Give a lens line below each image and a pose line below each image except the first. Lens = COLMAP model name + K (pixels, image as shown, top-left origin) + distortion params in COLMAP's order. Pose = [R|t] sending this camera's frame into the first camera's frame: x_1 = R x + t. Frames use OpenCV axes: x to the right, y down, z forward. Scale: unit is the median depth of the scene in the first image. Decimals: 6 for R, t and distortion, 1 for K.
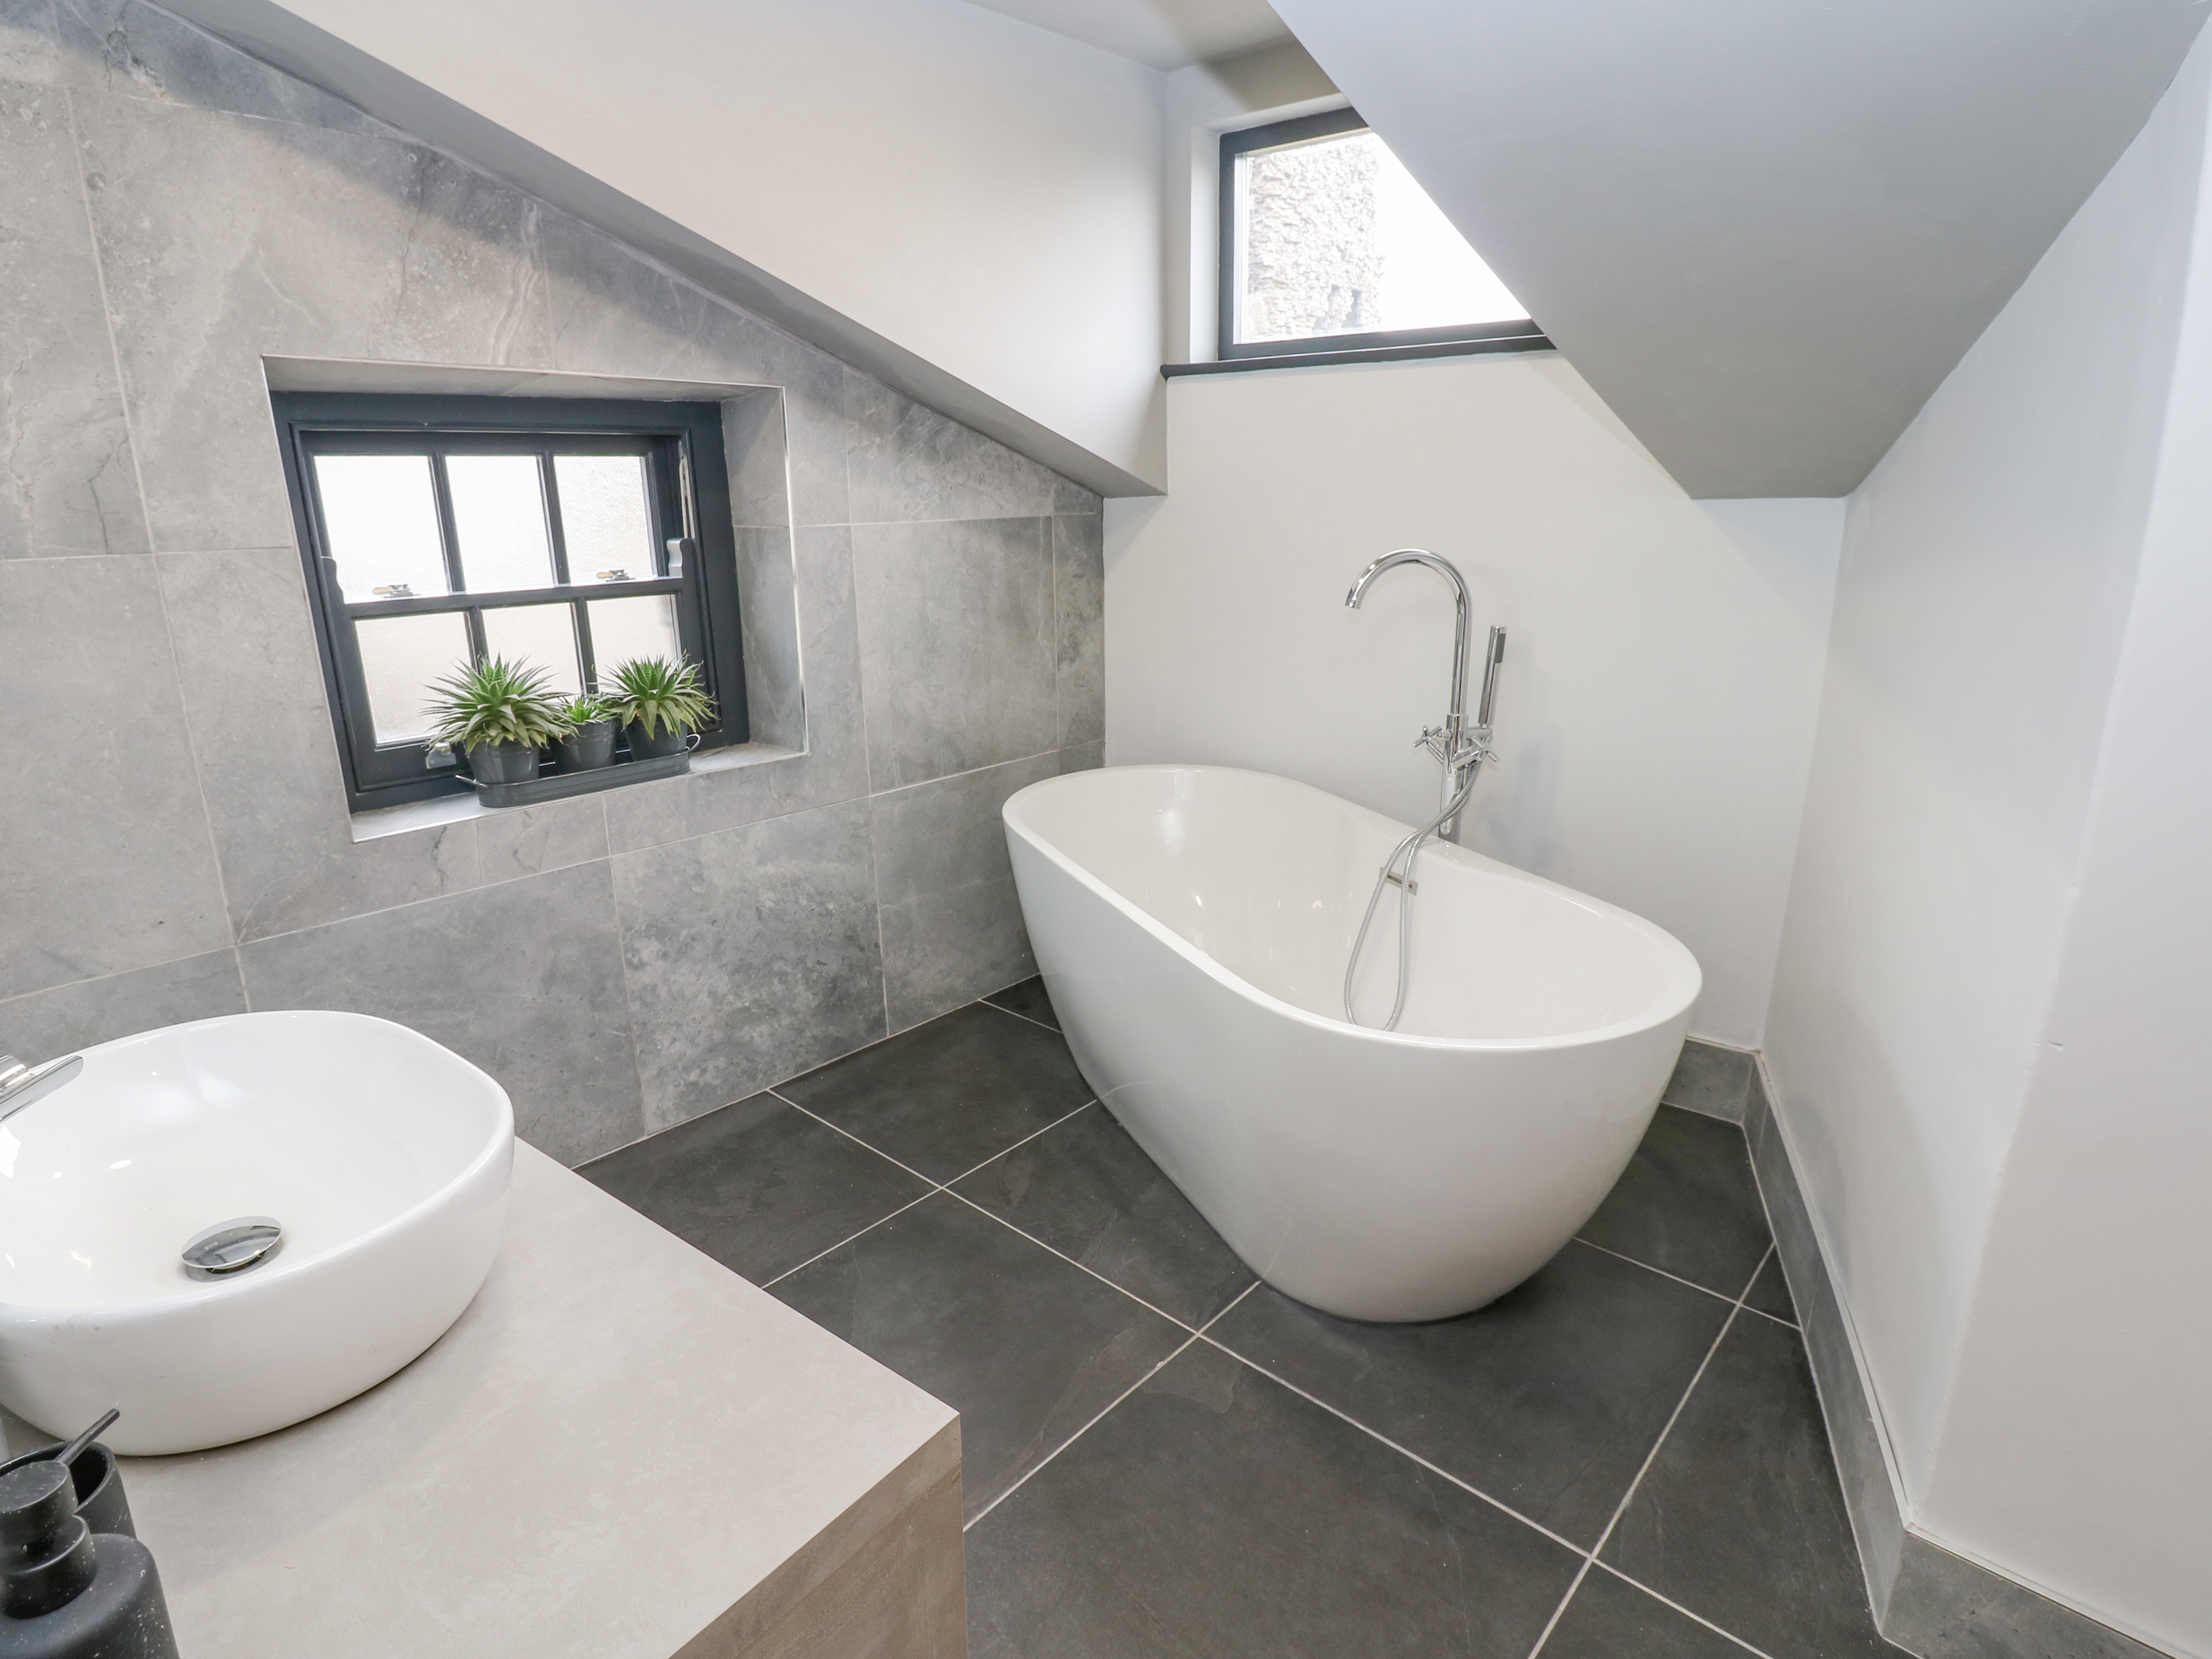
lens RADIAL K [[1197.9, 0, 1118.4], [0, 1197.9, 806.7], [0, 0, 1]] dist [0.000328, -0.016532]
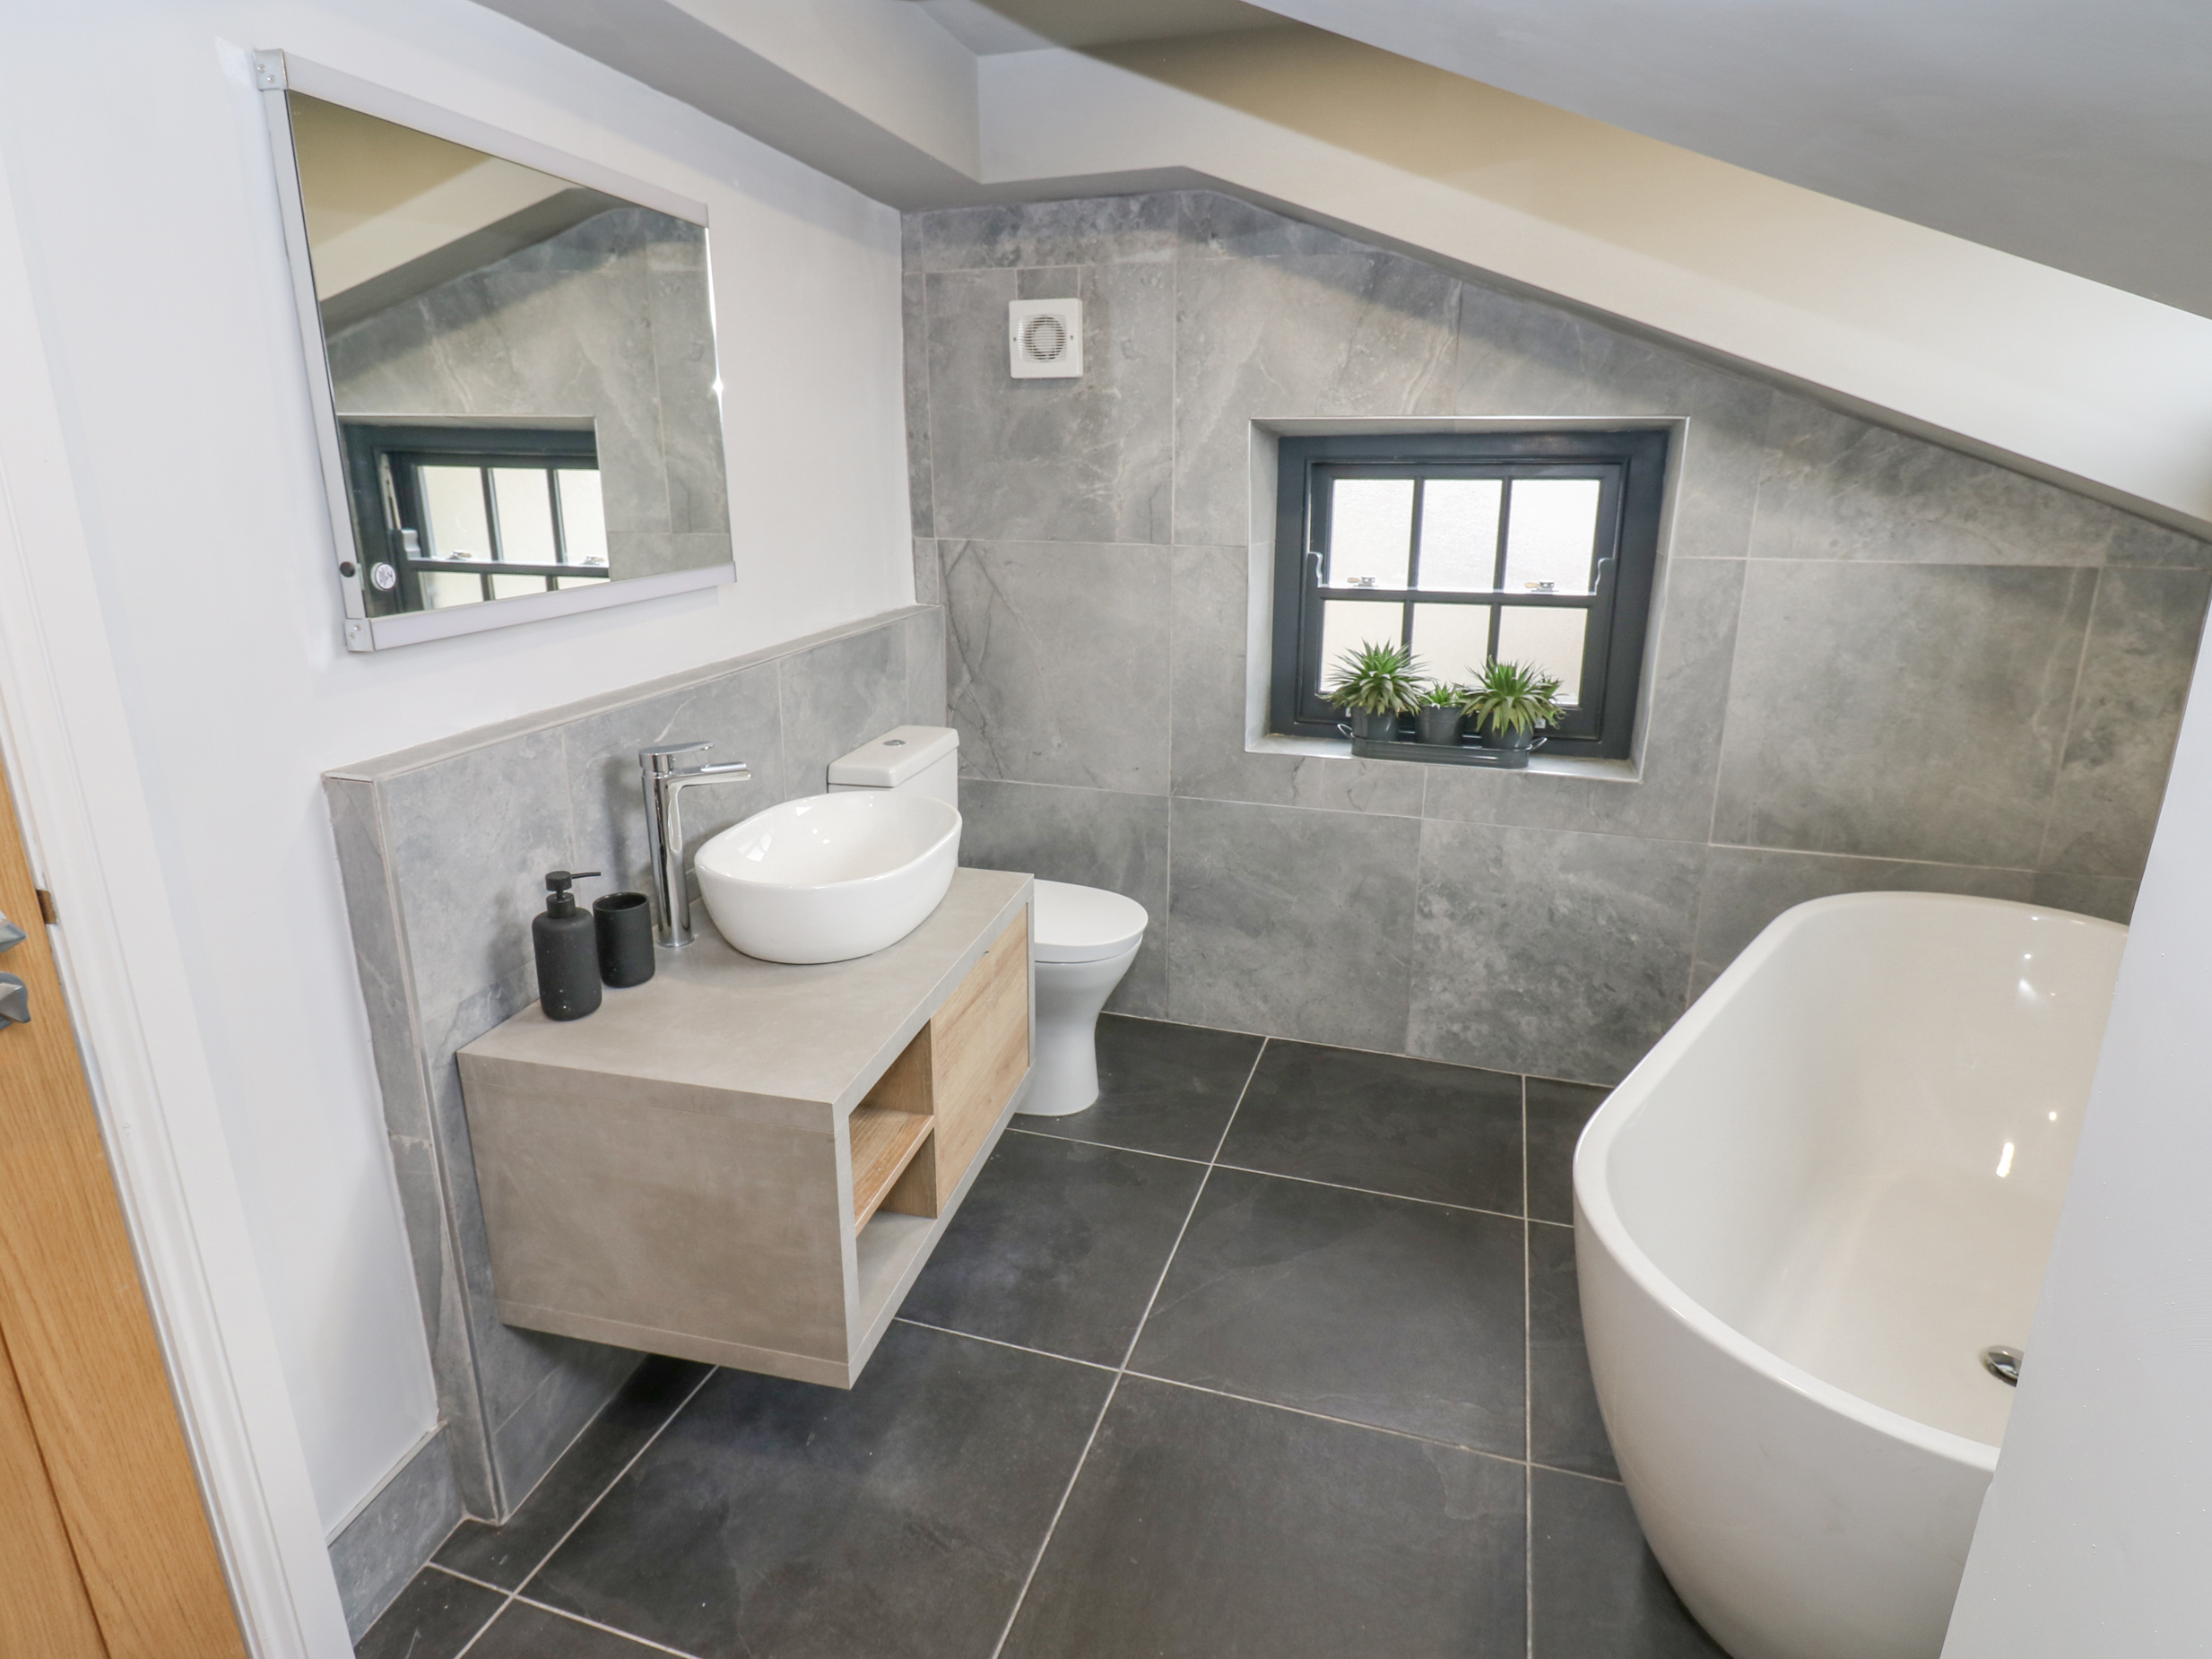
lens RADIAL K [[1197.9, 0, 1118.4], [0, 1197.9, 806.7], [0, 0, 1]] dist [0.000328, -0.016532]
pose [[0.403099, 0.258203, -0.877977, 0.479046], [-0.245555, 0.954709, 0.168029, -0.091475], [0.881598, 0.147859, 0.448245, 0.183059]]
